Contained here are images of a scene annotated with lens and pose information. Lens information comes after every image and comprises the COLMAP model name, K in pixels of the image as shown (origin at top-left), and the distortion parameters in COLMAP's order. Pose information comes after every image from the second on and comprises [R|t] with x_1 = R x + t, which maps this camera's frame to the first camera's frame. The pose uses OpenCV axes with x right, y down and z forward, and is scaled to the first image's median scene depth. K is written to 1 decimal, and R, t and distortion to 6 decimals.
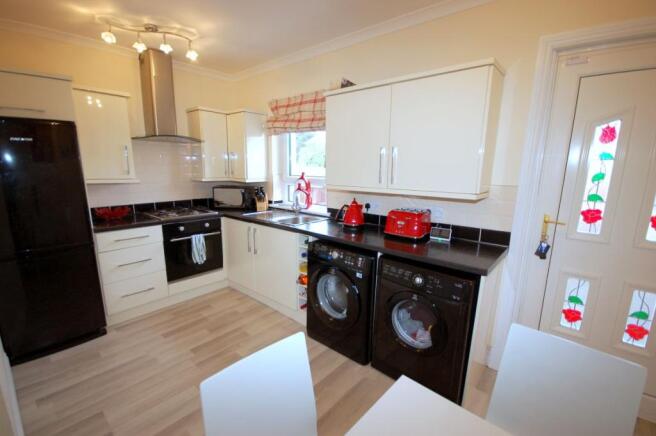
lens RADIAL K [[294.2, 0, 322.6], [0, 294.2, 219.9], [0, 0, 1]] dist [-0.003426, -0.000813]
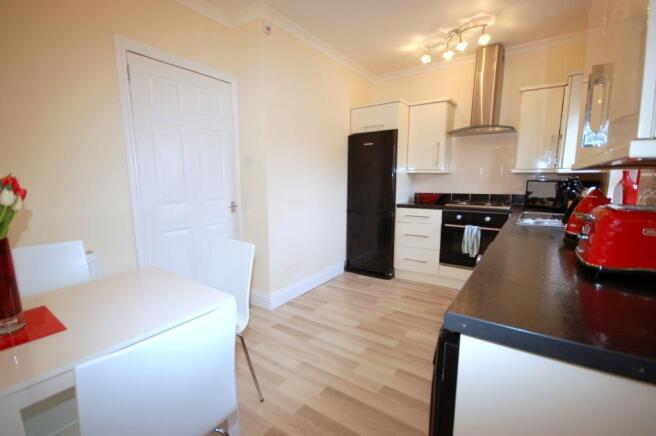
lens RADIAL K [[294.2, 0, 323.3], [0, 294.2, 220.8], [0, 0, 1]] dist [-0.003426, -0.000813]
pose [[0.115887, 0.130230, -0.984688, 0.510335], [-0.177738, 0.978085, 0.108438, 0.017531], [0.977230, 0.162450, 0.136494, 0.418845]]
